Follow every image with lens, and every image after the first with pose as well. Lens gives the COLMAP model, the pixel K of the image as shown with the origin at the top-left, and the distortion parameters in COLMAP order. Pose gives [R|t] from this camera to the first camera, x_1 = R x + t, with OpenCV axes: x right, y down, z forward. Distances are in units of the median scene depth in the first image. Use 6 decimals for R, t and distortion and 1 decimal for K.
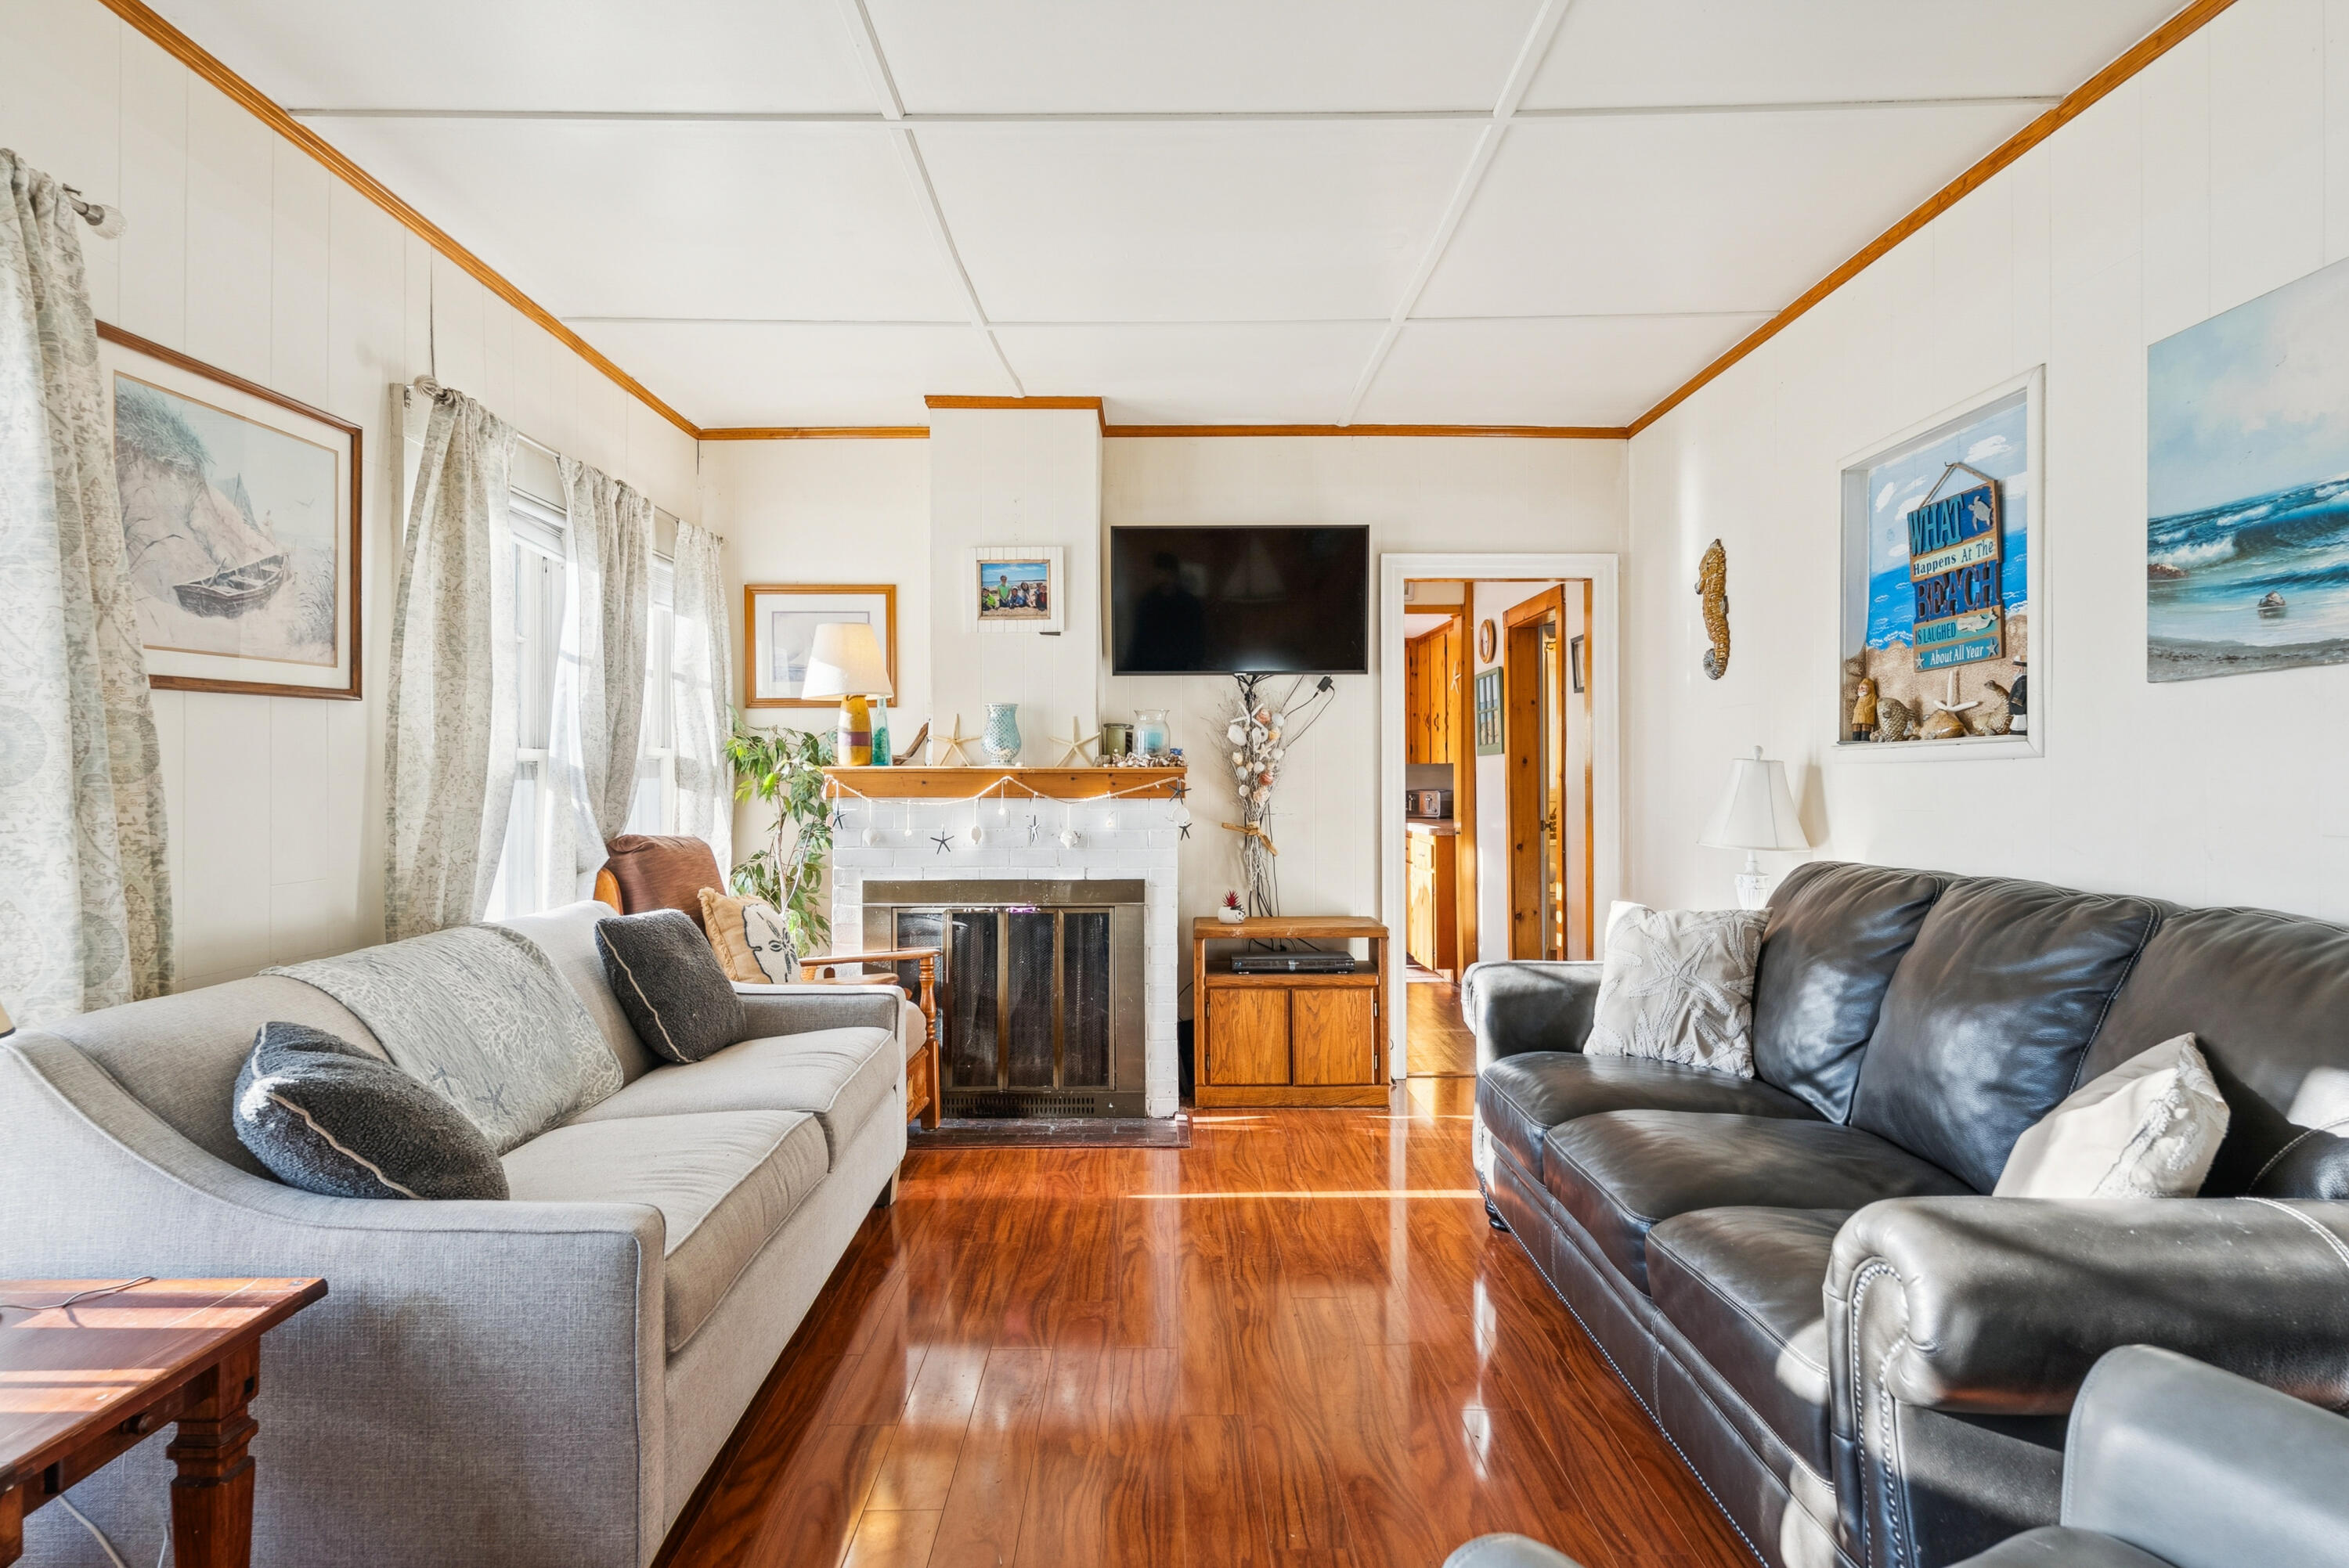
lens RADIAL K [[1336.4, 0, 1174.5], [0, 1336.4, 784.0], [0, 0, 1]] dist [-0.008089, 0.000807]
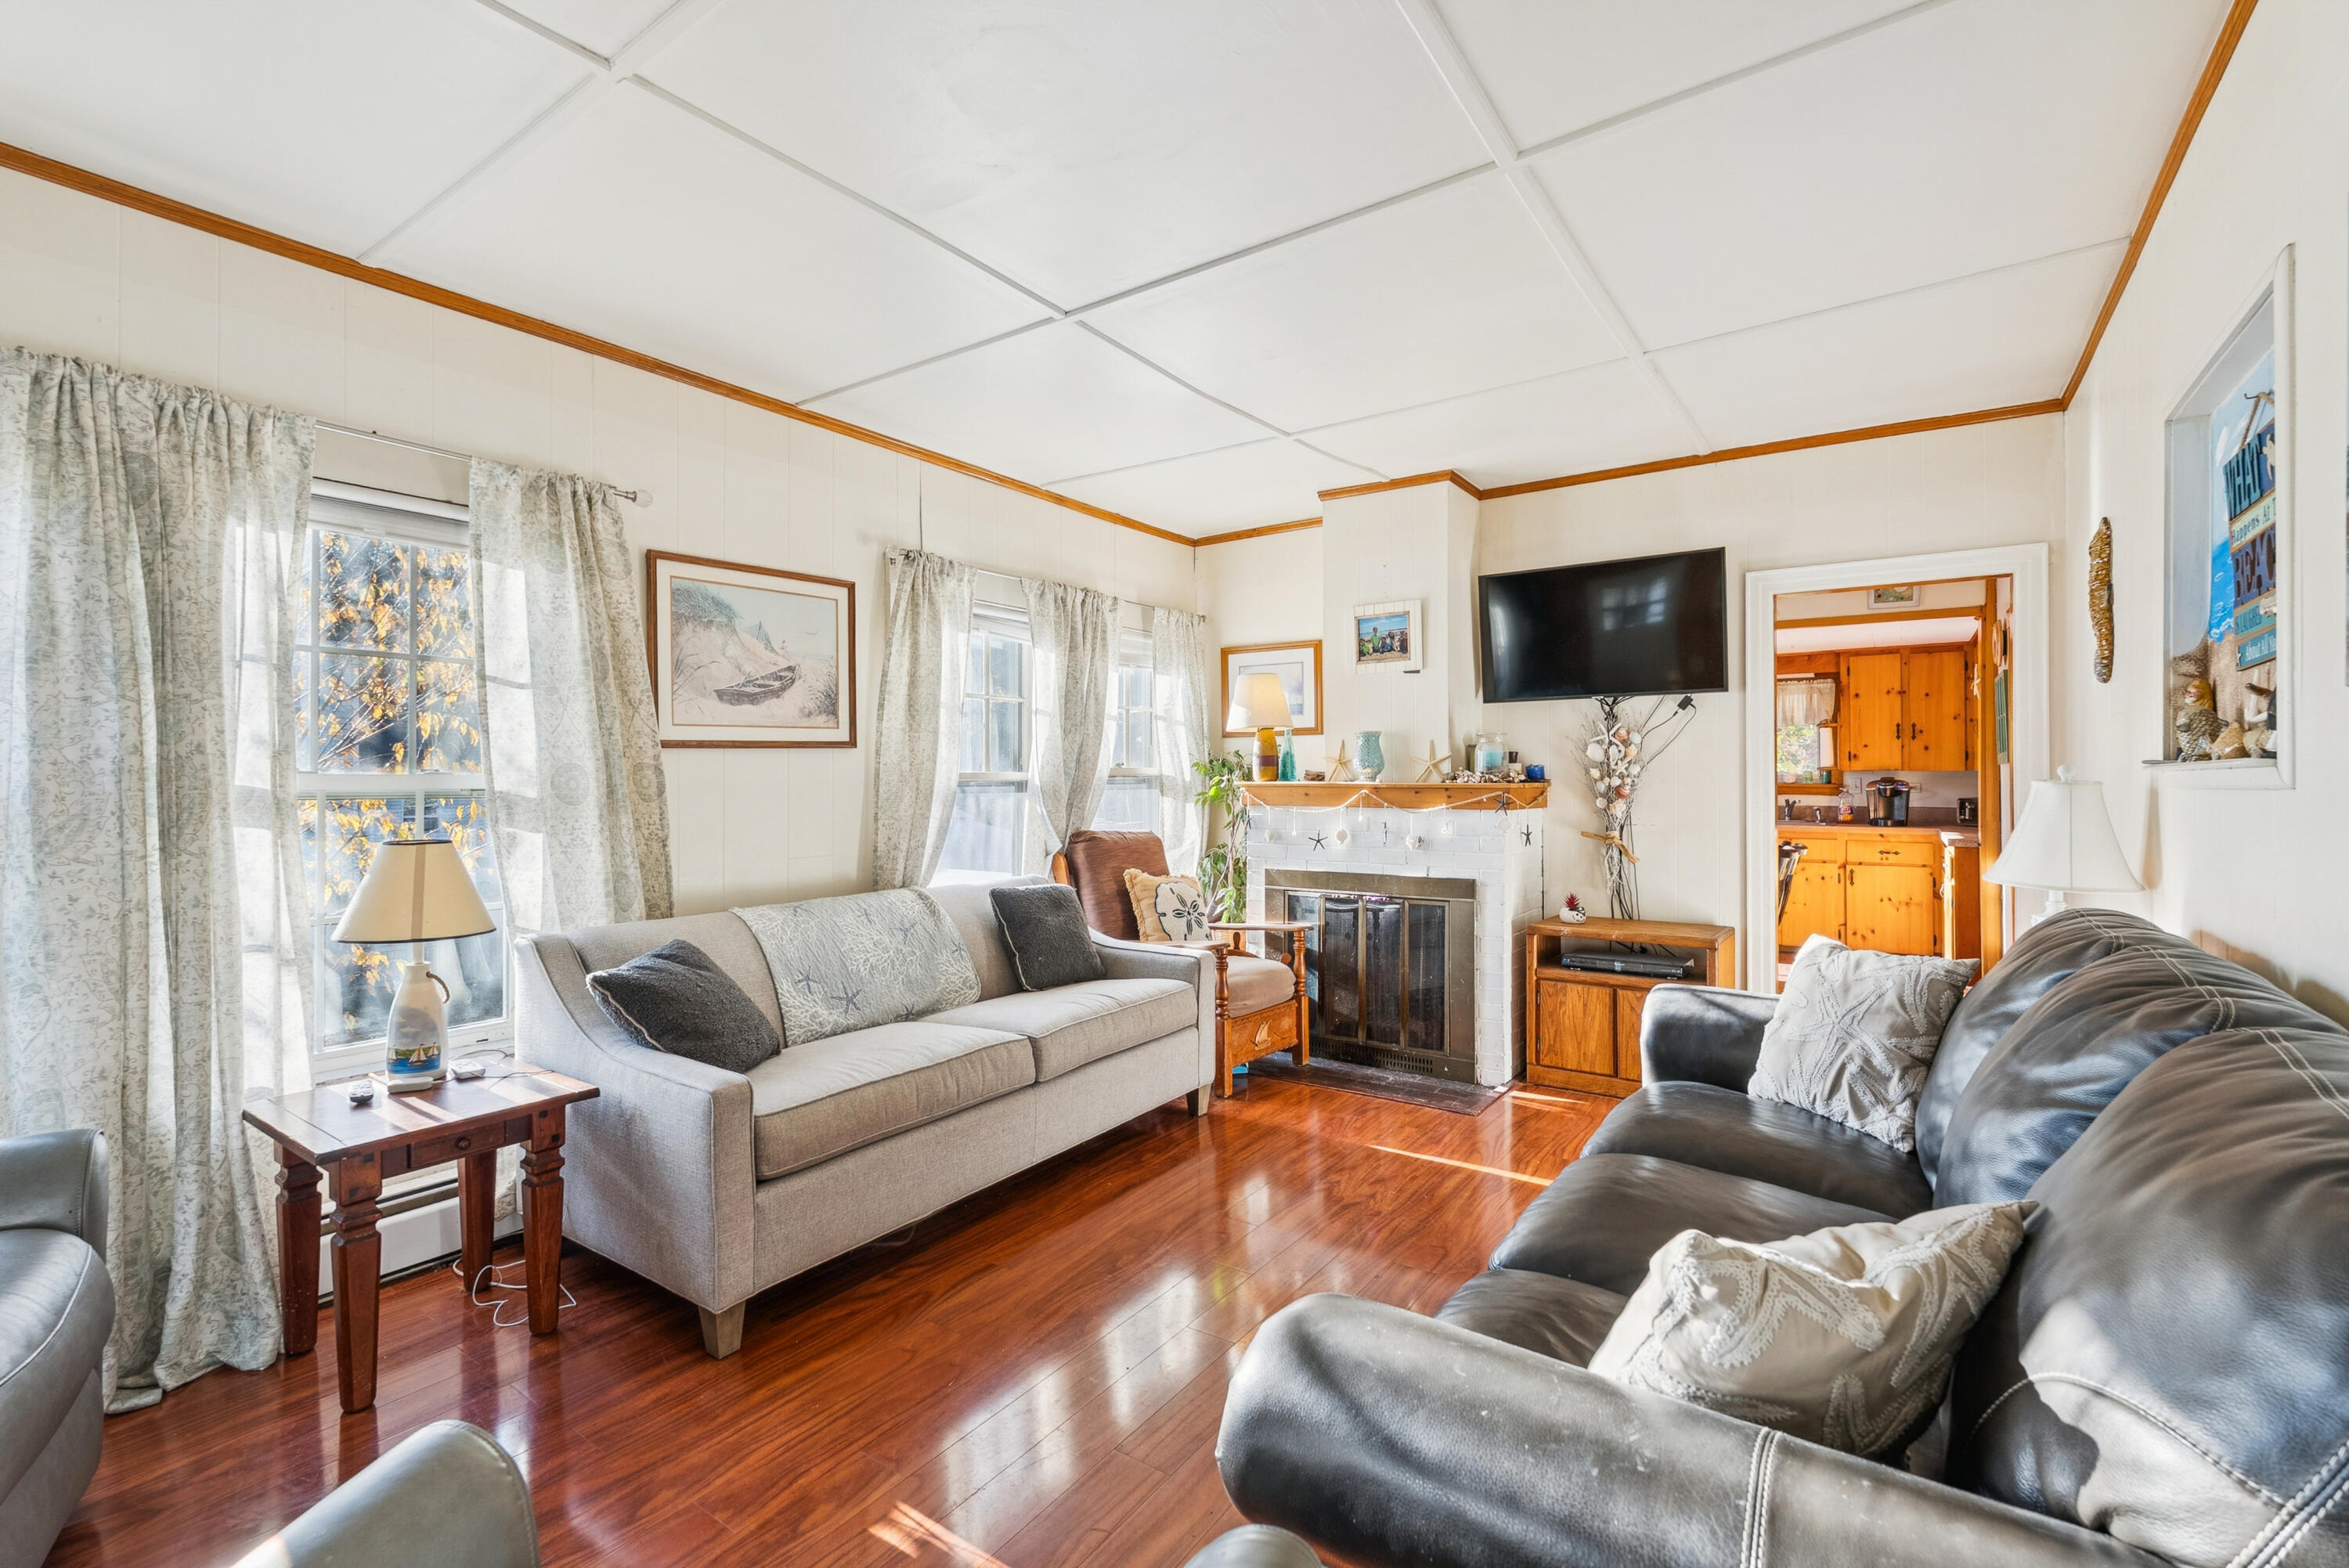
lens RADIAL K [[1031.6, 0, 1174.5], [0, 1031.6, 784.0], [0, 0, 1]] dist [-0.005550, 0.000889]
pose [[0.815774, 0.002987, -0.578363, 0.390346], [-0.001346, 0.999994, 0.003267, -0.019634], [0.578369, -0.001887, 0.815773, 0.160868]]
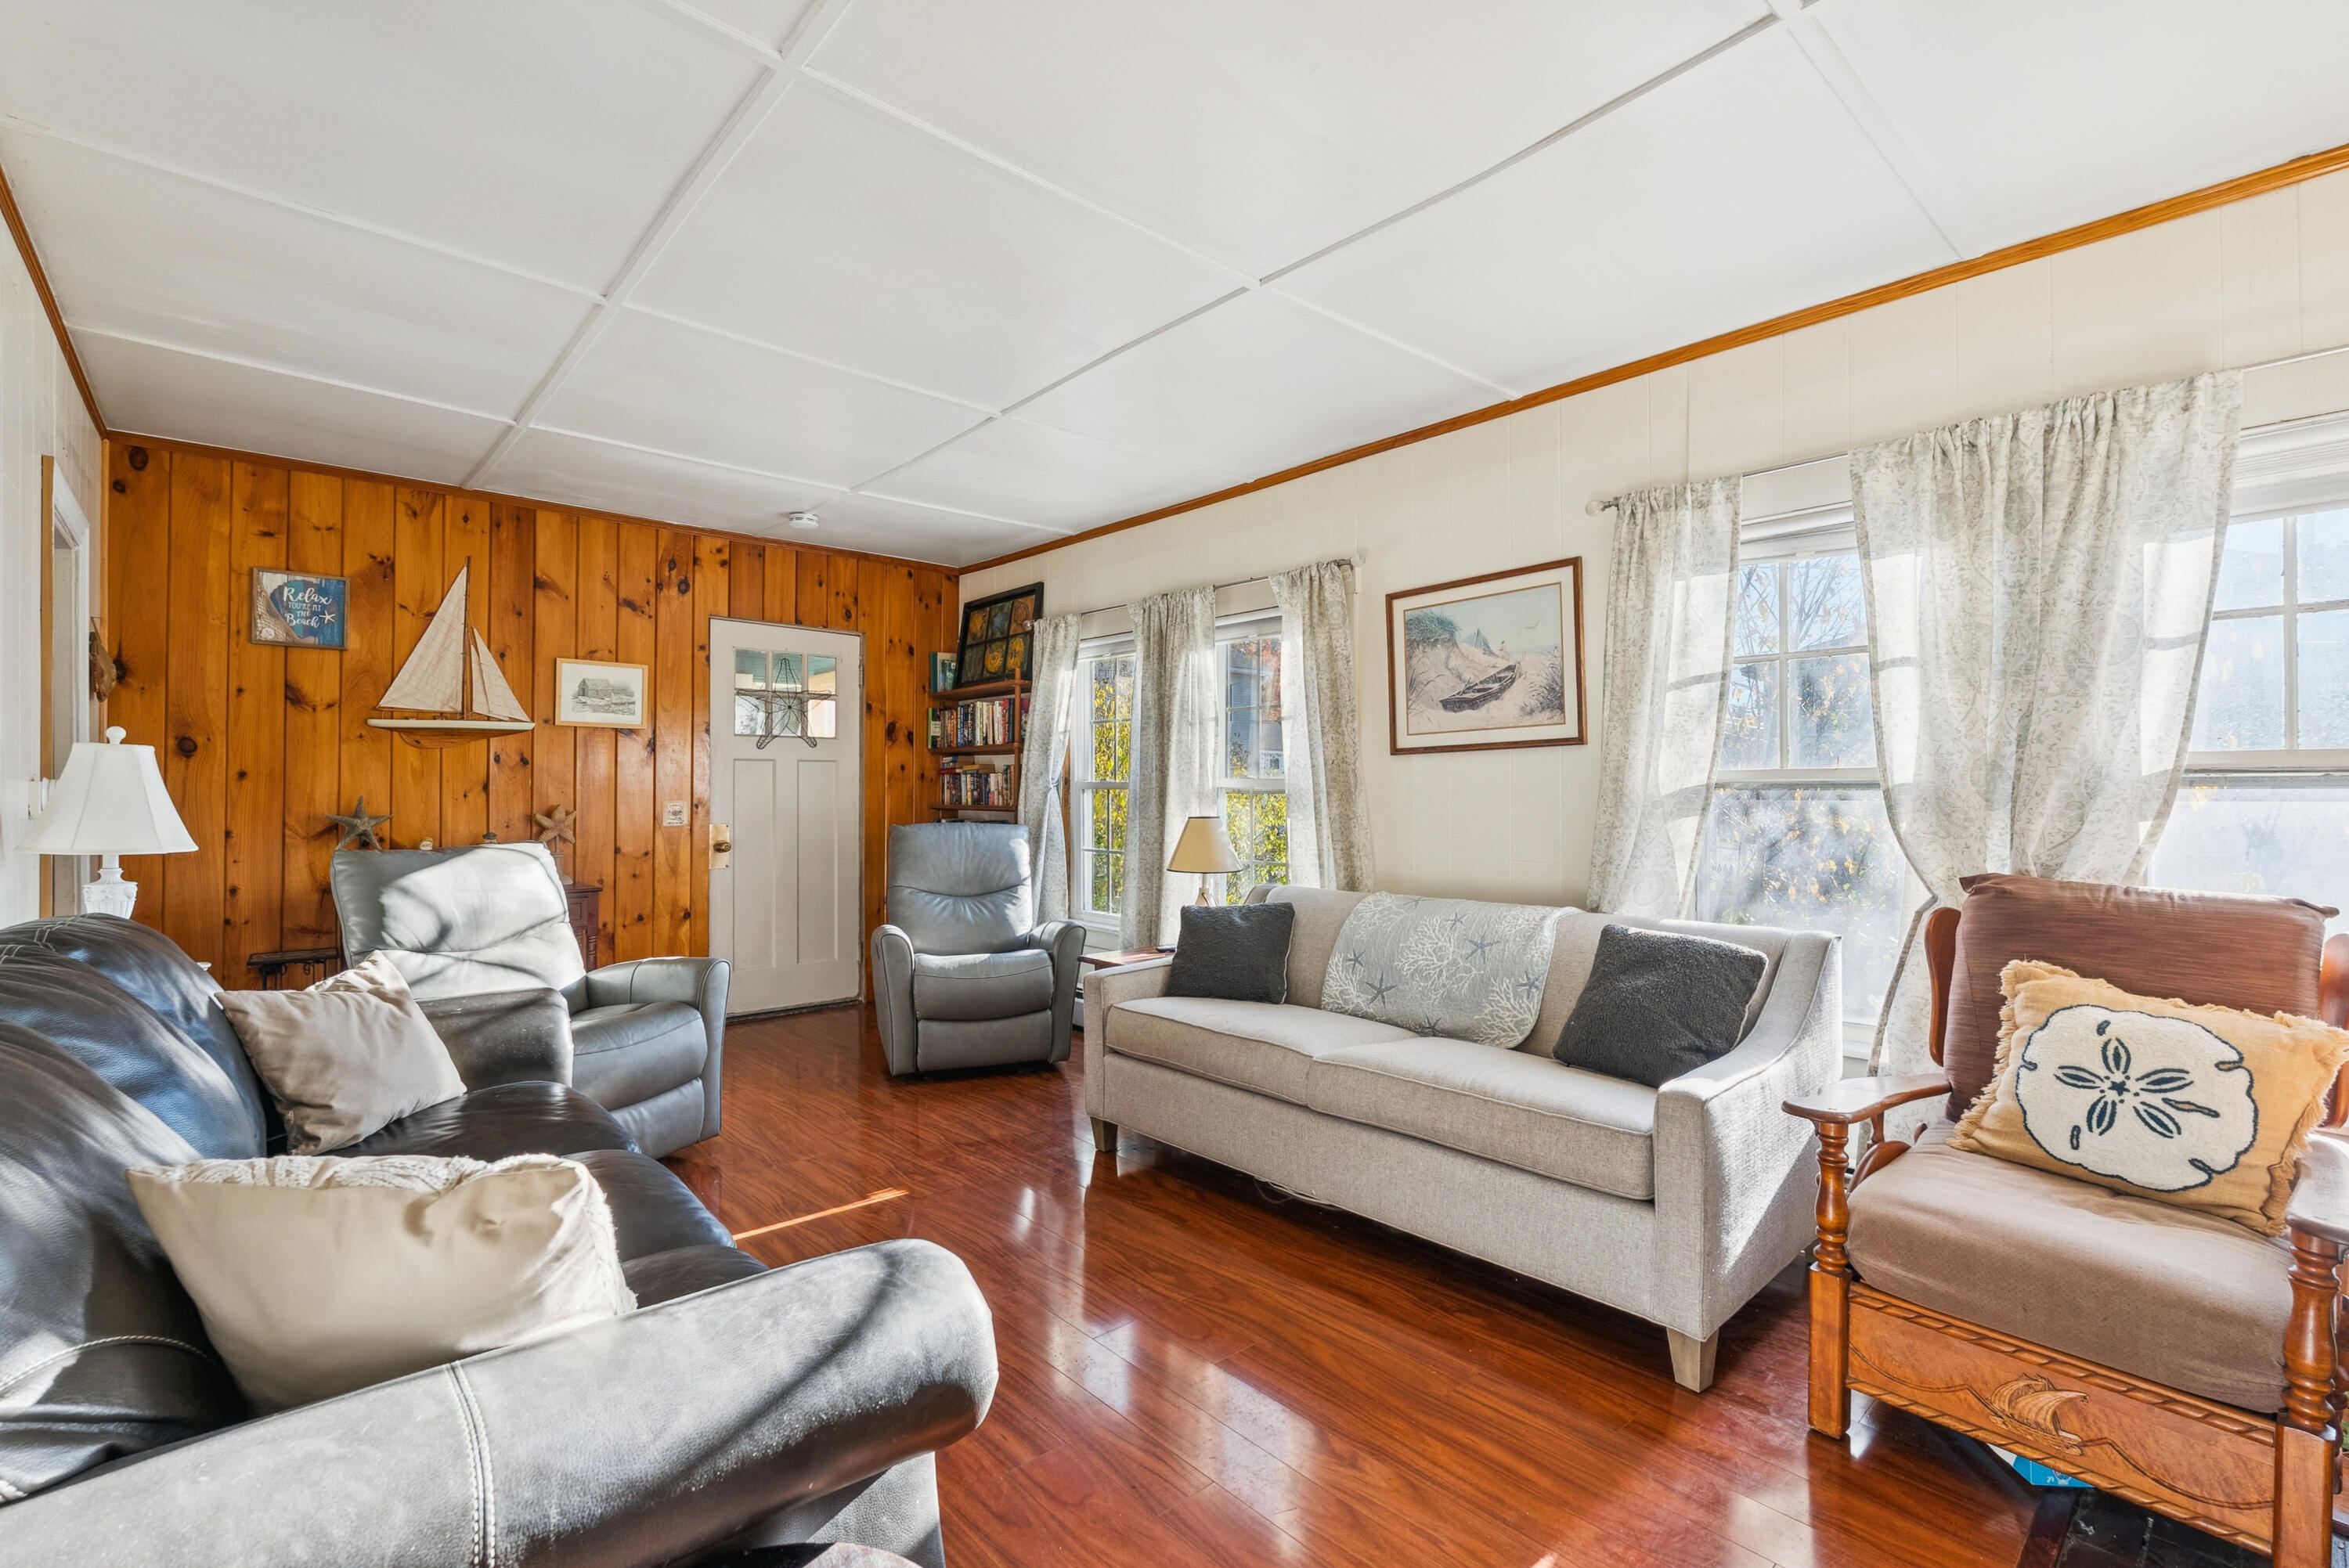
lens RADIAL K [[1031.6, 0, 1174.5], [0, 1031.6, 784.0], [0, 0, 1]] dist [-0.005550, 0.000889]
pose [[-0.750674, -0.001626, -0.660670, 0.400852], [-0.000833, 0.999999, -0.001515, -0.014946], [0.660672, -0.000586, -0.750675, 1.339270]]
